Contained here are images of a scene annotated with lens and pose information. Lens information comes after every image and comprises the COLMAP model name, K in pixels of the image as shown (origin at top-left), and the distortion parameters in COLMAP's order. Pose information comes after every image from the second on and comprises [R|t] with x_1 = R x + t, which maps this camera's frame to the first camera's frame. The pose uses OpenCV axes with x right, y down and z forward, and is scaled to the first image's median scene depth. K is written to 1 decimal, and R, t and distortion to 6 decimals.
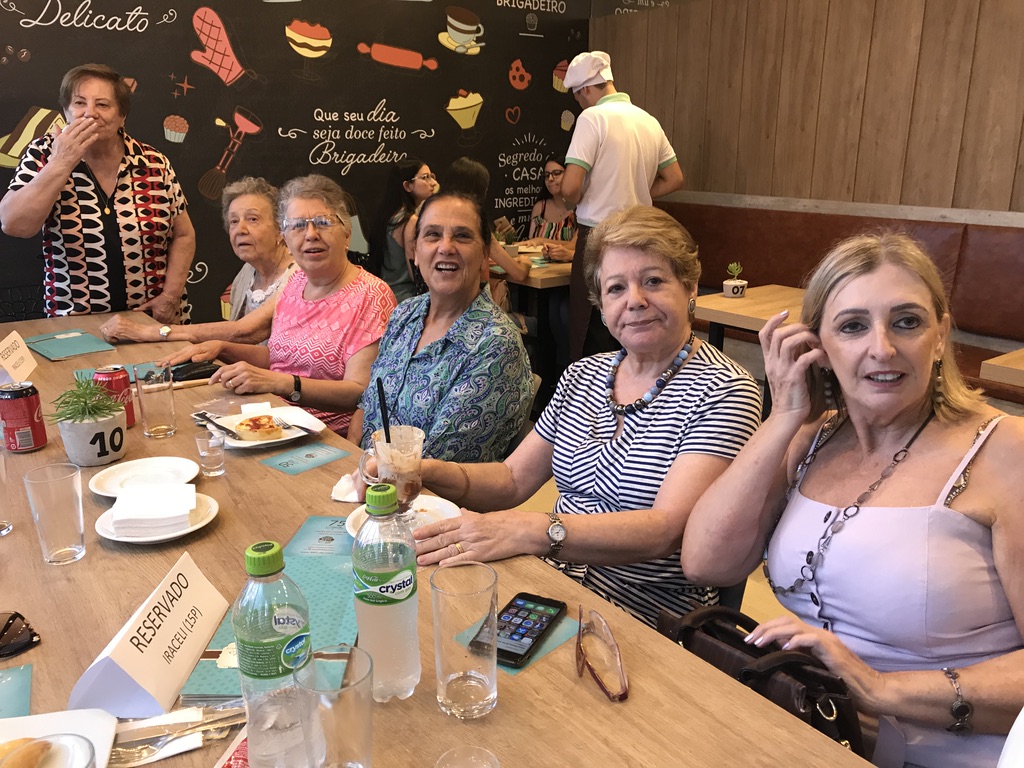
lens RADIAL K [[839.6, 0, 506.4], [0, 839.6, 387.5], [0, 0, 1]] dist [-0.012116, 0.017590]
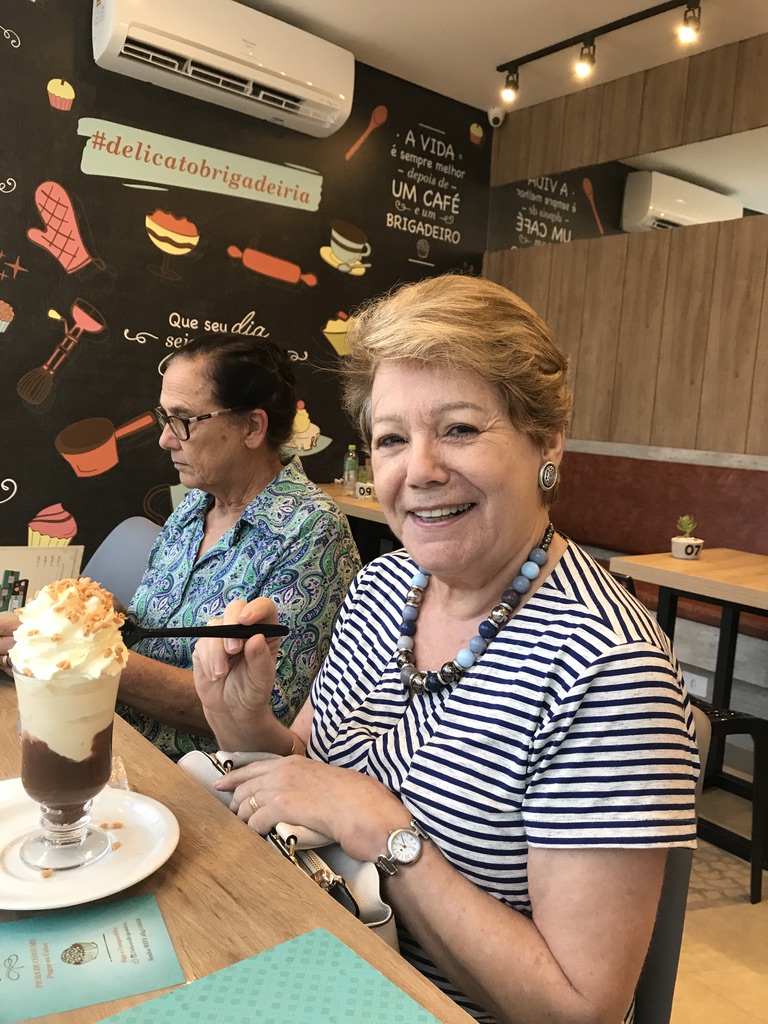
lens RADIAL K [[839.6, 0, 388.7], [0, 839.6, 508.5], [0, 0, 1]] dist [-0.012116, 0.017590]
pose [[0.996741, 0.064886, 0.047932, -0.036175], [-0.055625, 0.983143, -0.174172, -0.001482], [-0.058425, 0.170938, 0.983548, 0.183805]]
